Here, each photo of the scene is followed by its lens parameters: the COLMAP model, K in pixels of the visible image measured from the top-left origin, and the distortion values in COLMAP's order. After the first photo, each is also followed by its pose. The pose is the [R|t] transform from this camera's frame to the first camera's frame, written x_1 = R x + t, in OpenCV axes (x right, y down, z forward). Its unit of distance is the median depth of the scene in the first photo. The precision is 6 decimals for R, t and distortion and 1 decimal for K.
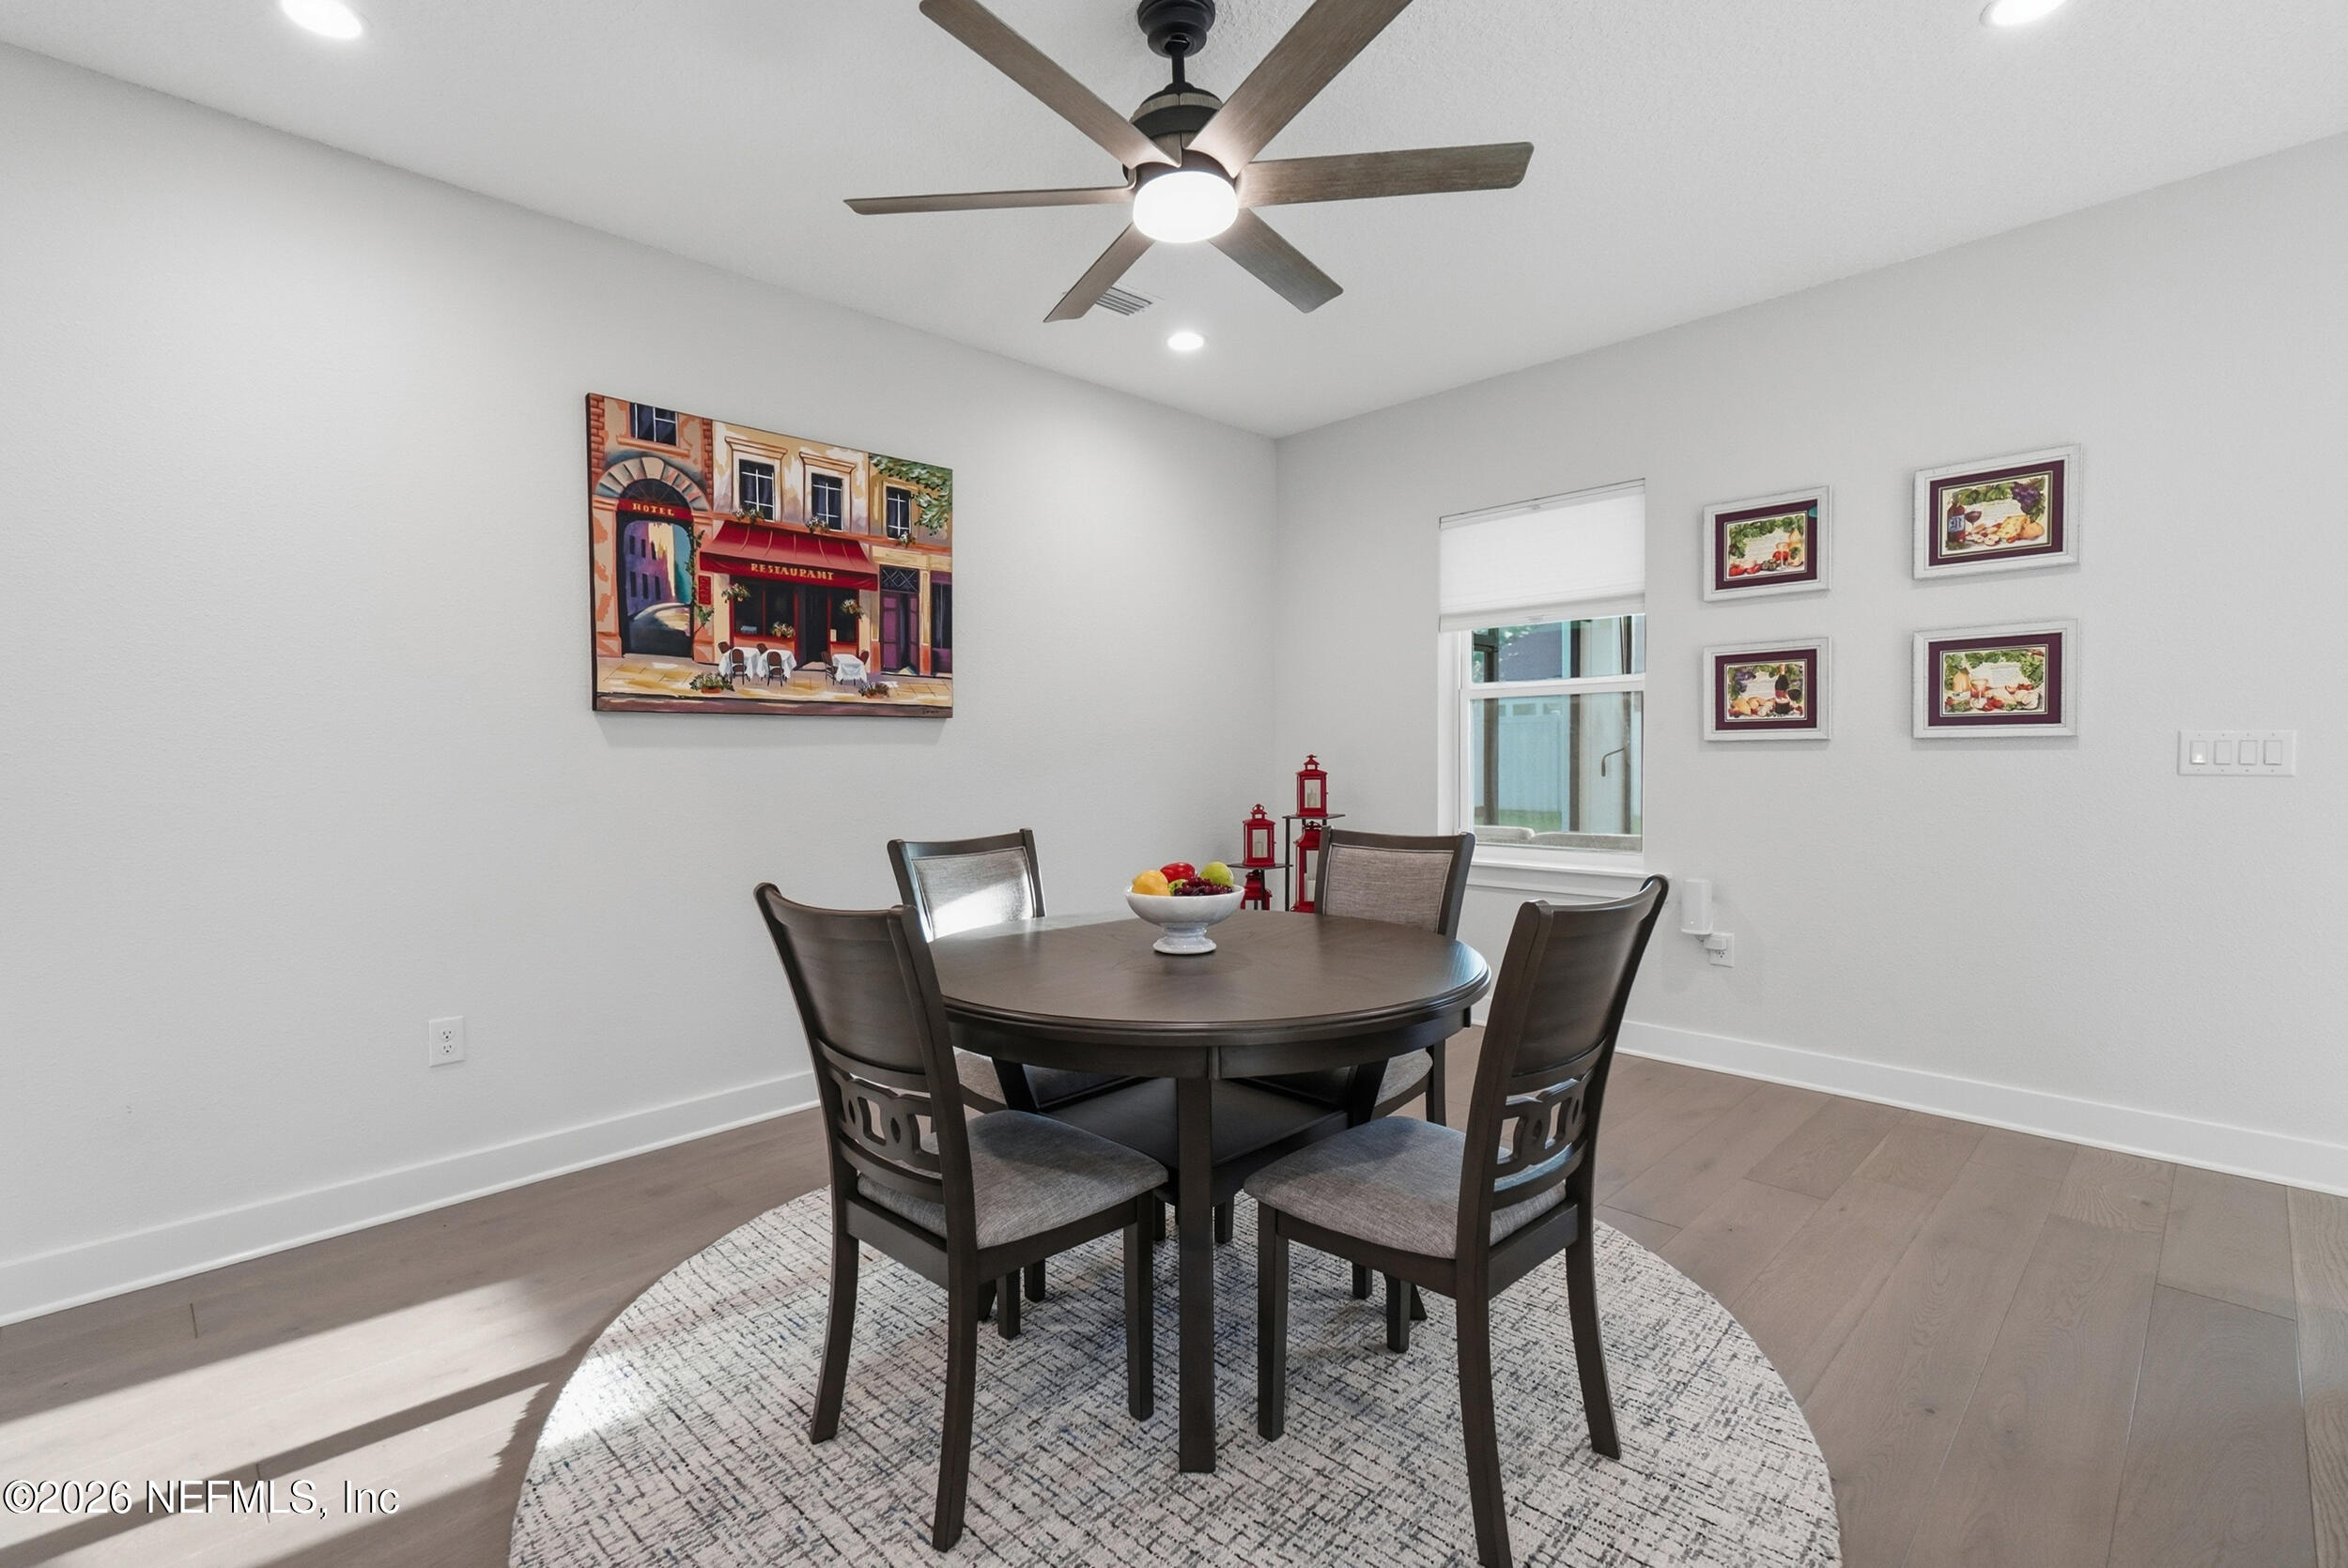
lens RADIAL K [[1024.0, 0, 1111.2], [0, 1024.0, 780.4], [0, 0, 1]] dist [0.005664, 0.000246]
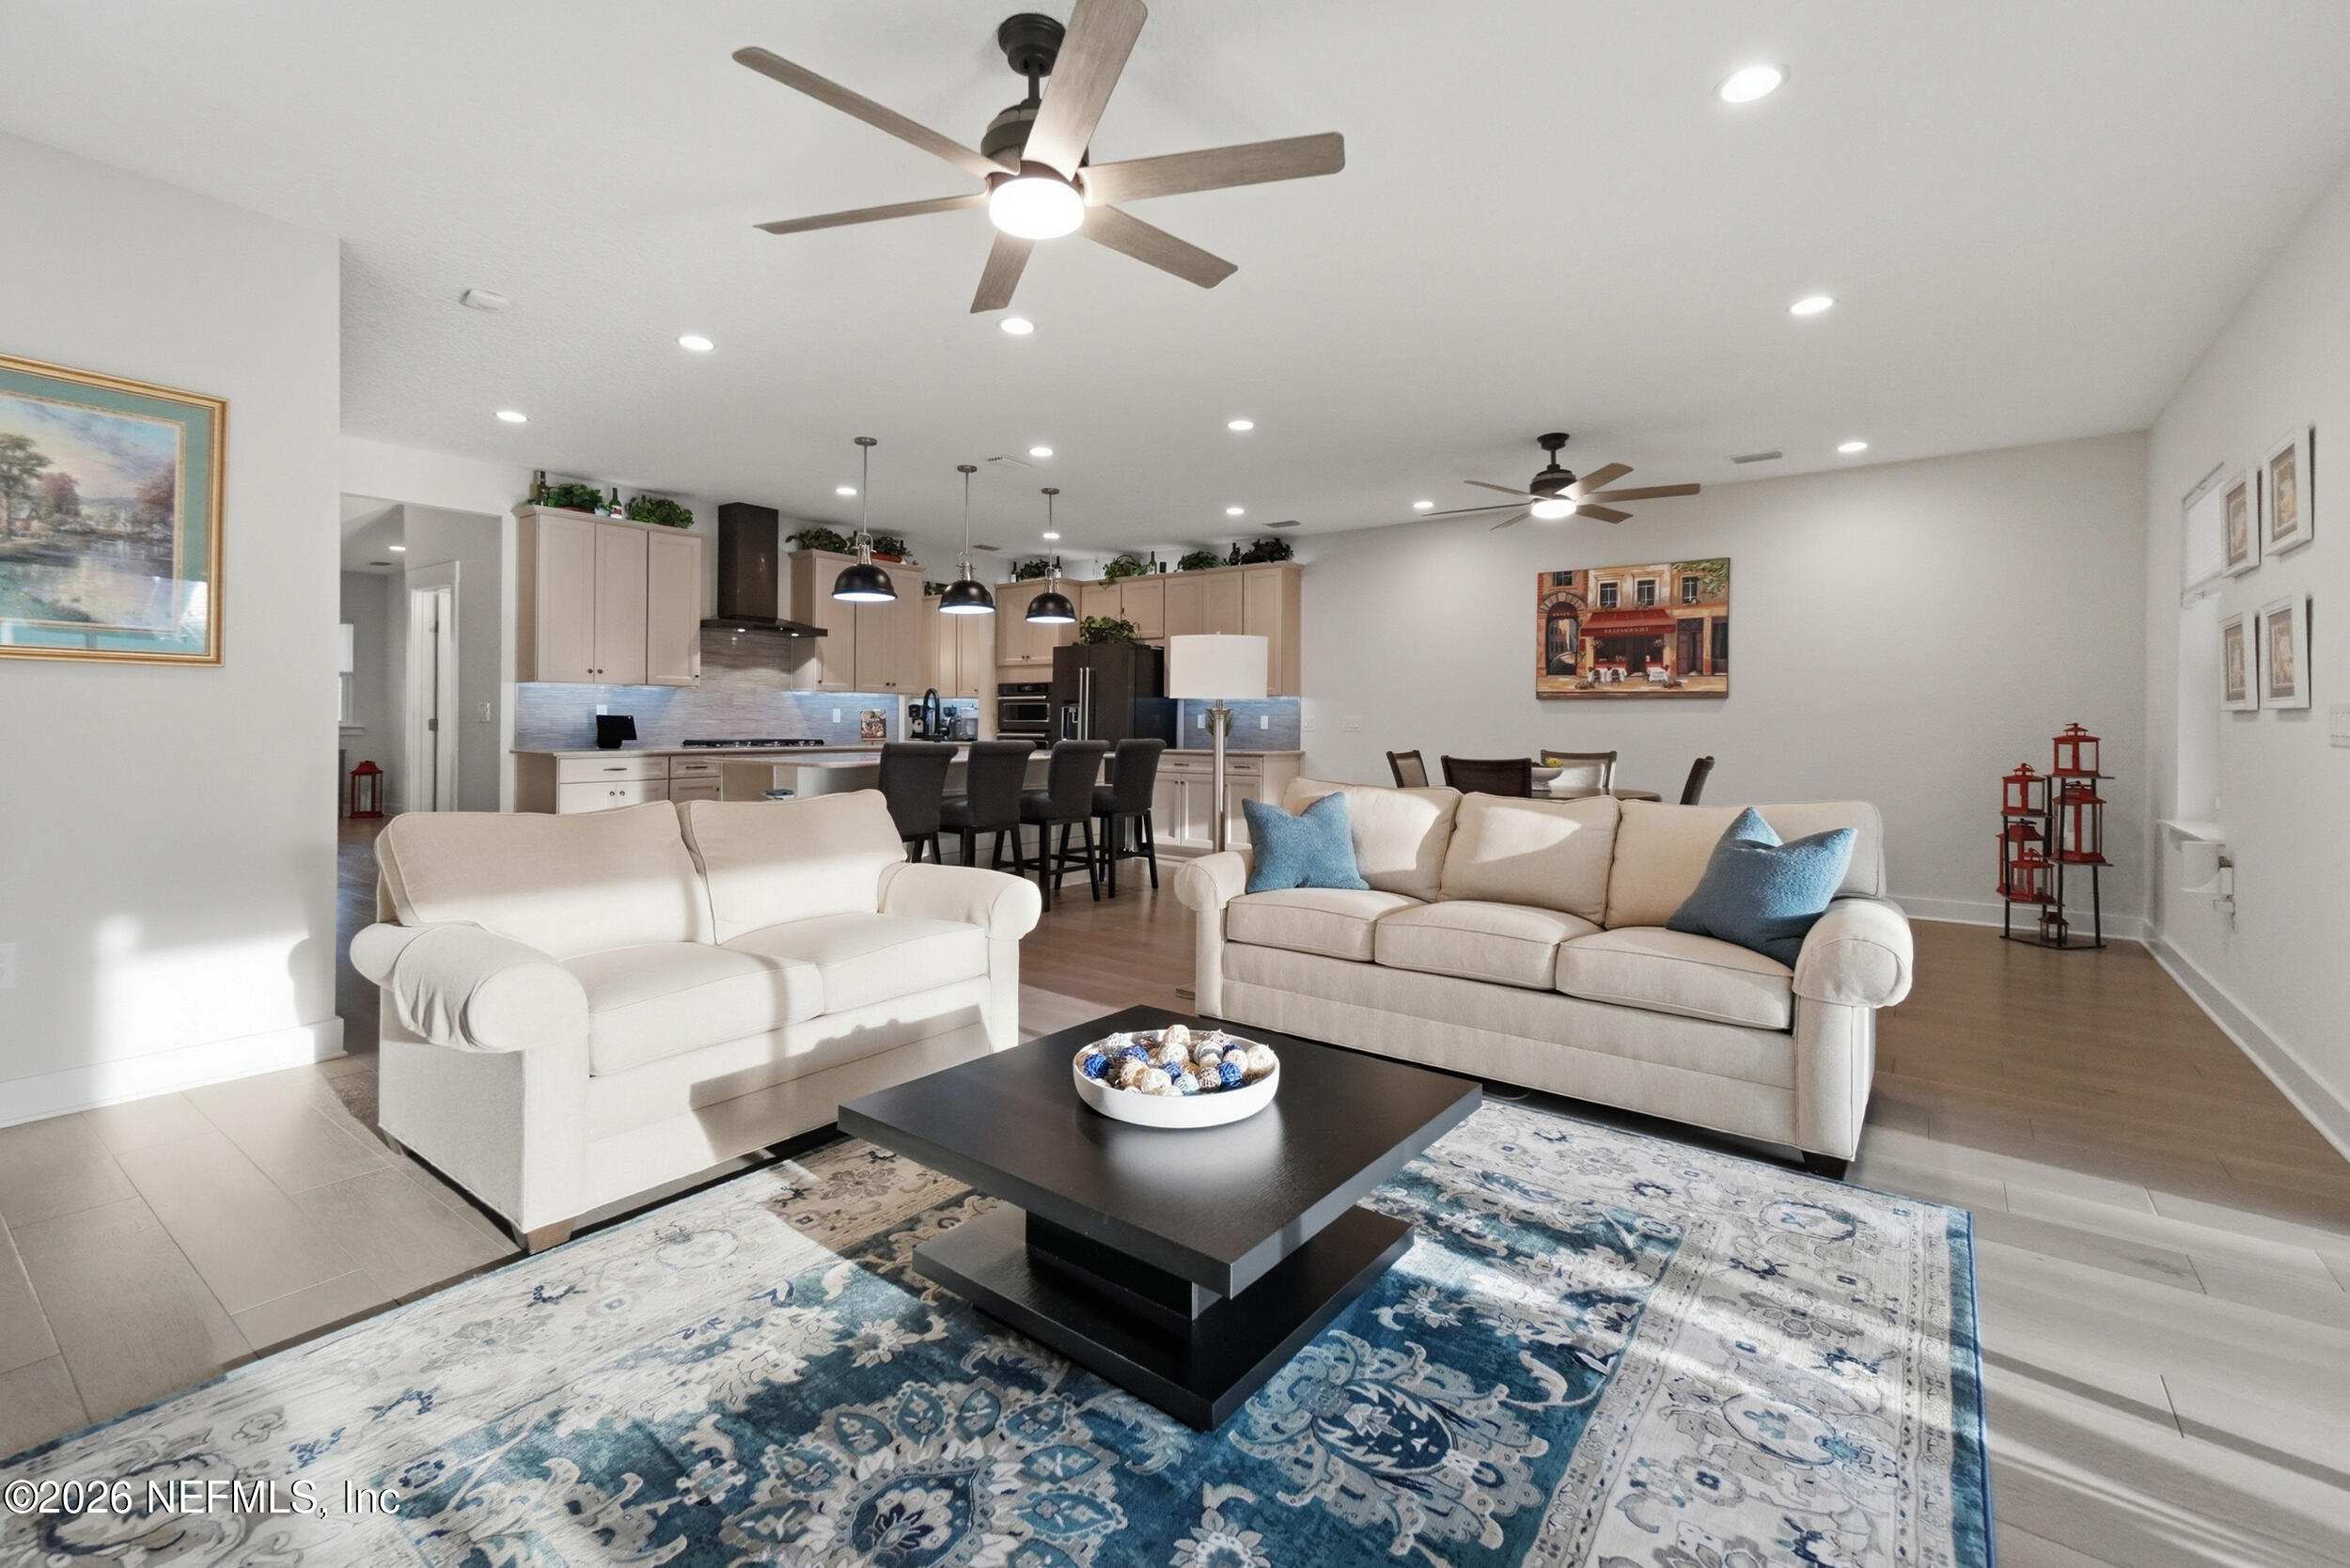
lens RADIAL K [[1025.1, 0, 1177.0], [0, 1025.1, 708.6], [0, 0, 1]] dist [0.005664, 0.000246]
pose [[0.188940, -0.001477, -0.981988, 1.499495], [-0.034585, 0.999368, -0.008158, 0.004453], [0.981379, 0.035504, 0.188769, -0.276056]]
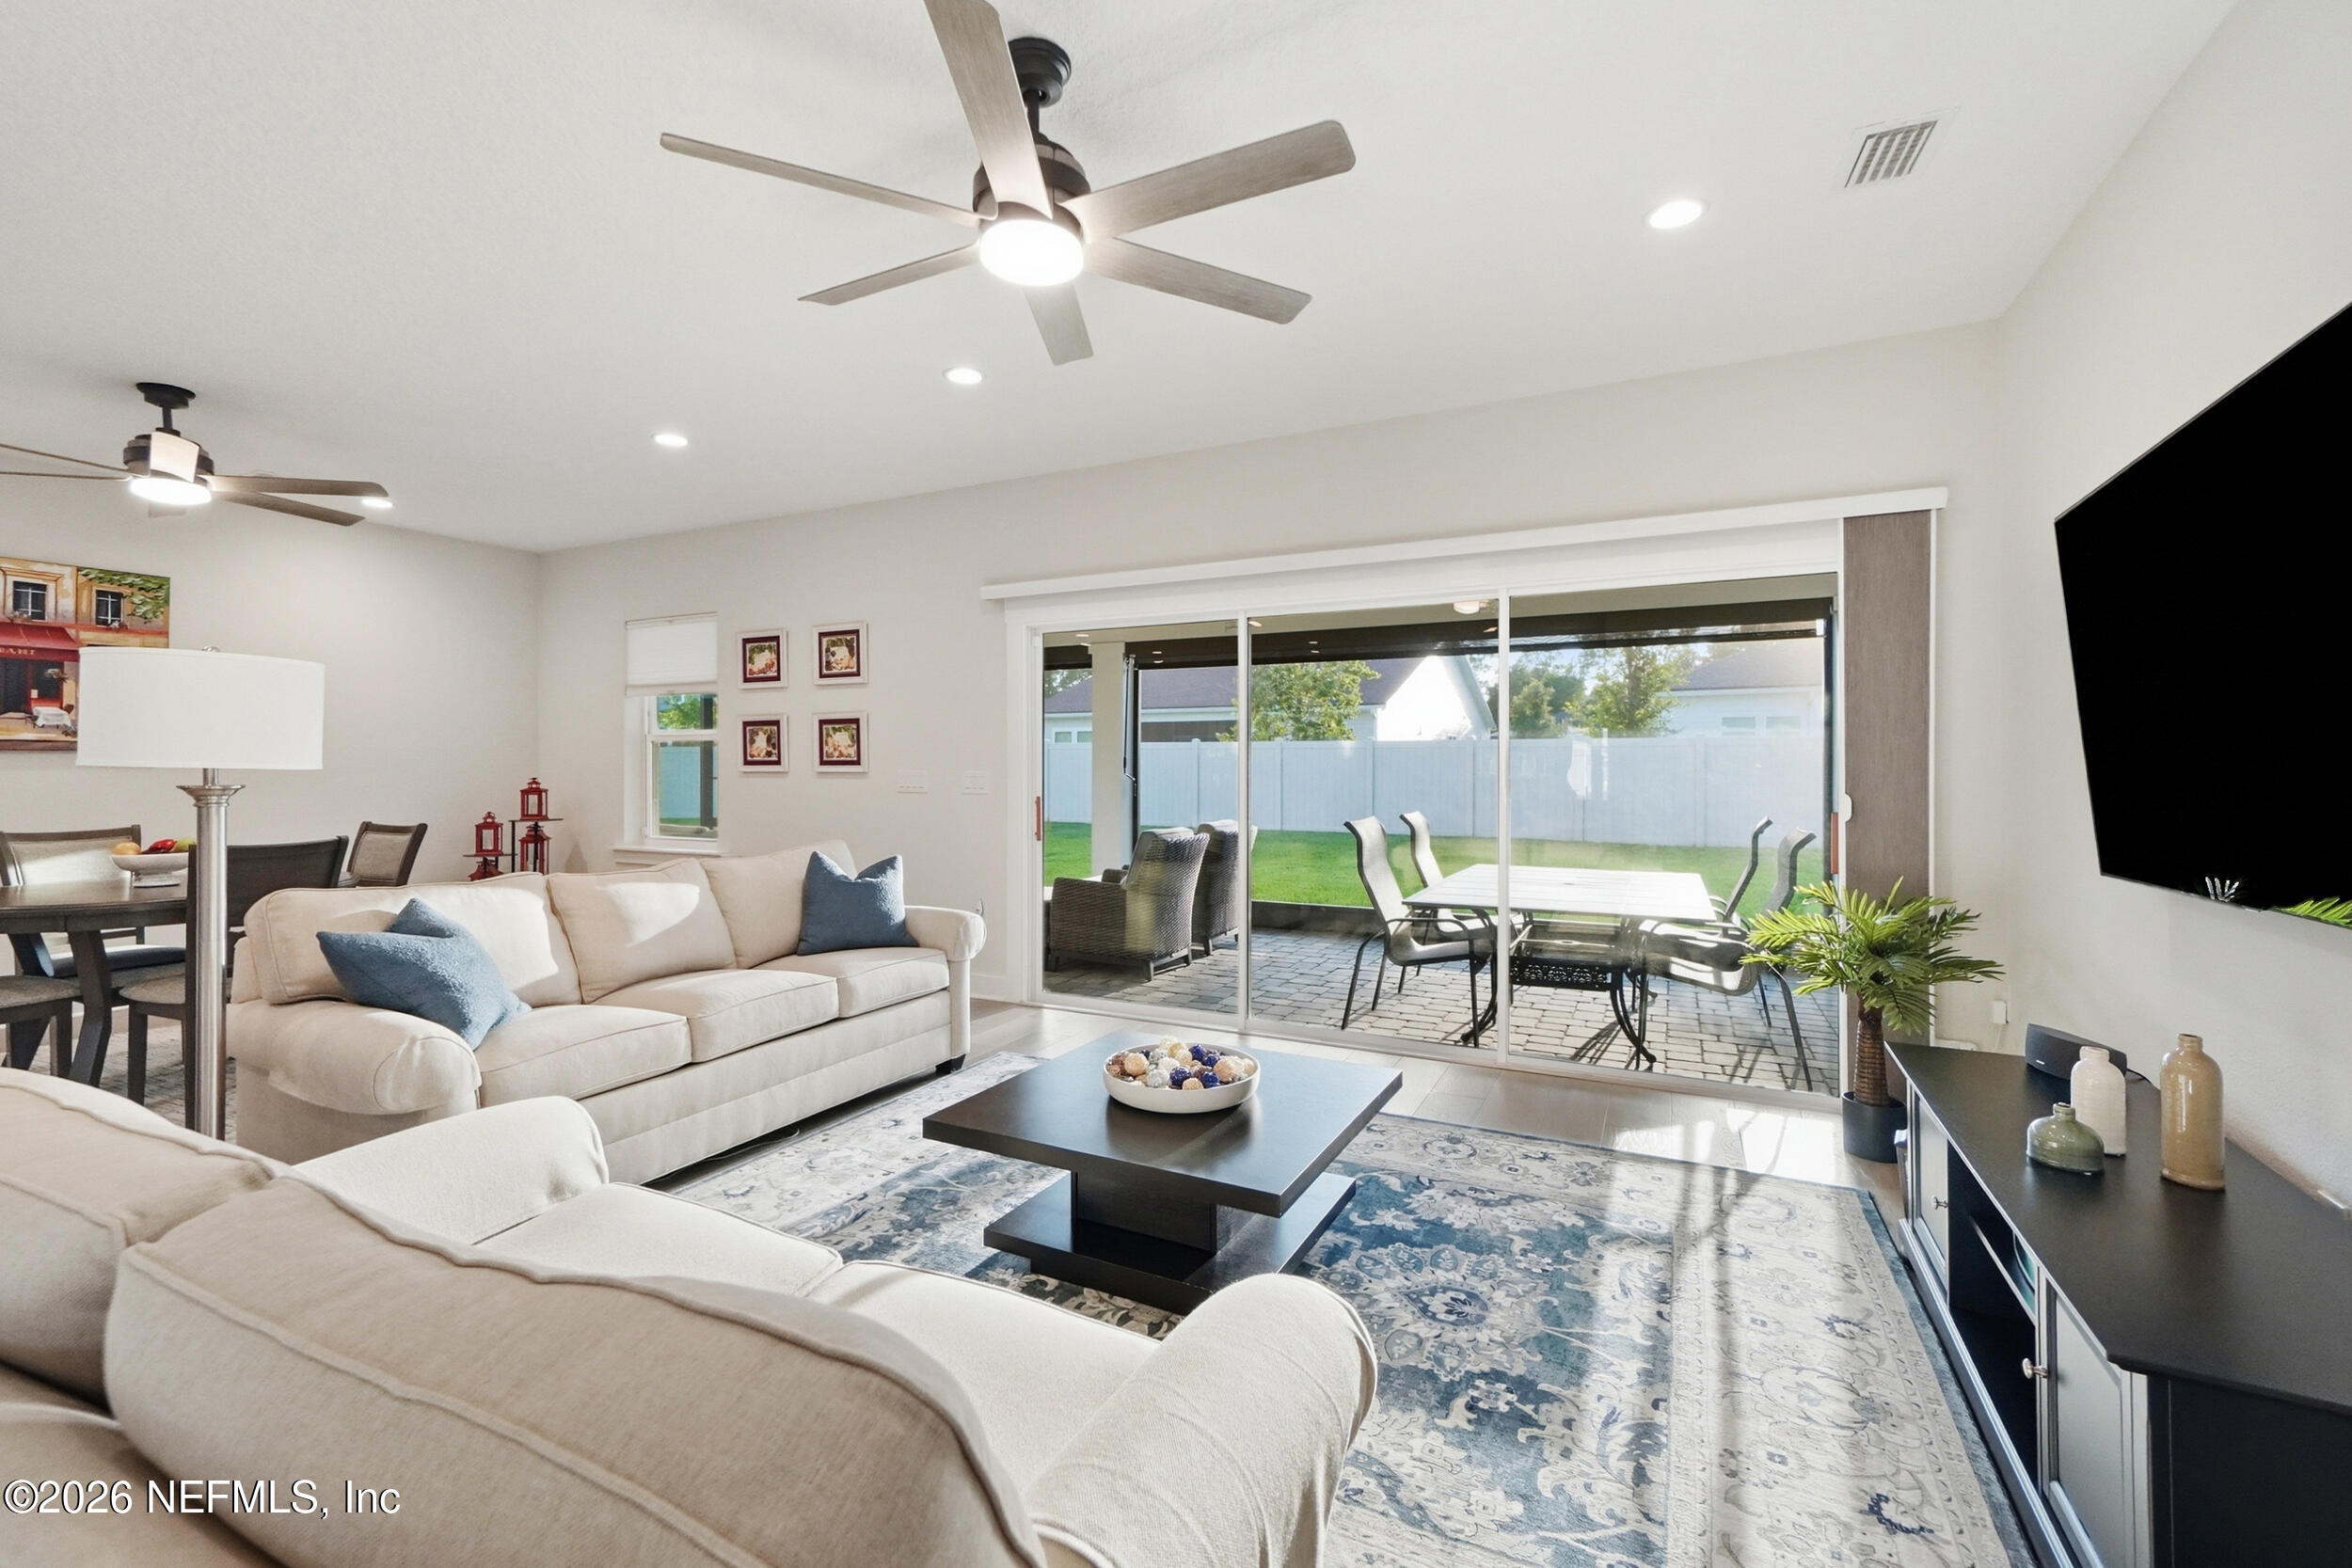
lens RADIAL K [[987.6, 0, 1155.6], [0, 987.6, 770.8], [0, 0, 1]] dist [-0.000997, -0.000693]
pose [[0.939330, 0.007915, 0.342925, 0.711772], [0.000430, 0.999706, -0.024254, -0.000368], [-0.343016, 0.022930, 0.939050, -0.805594]]
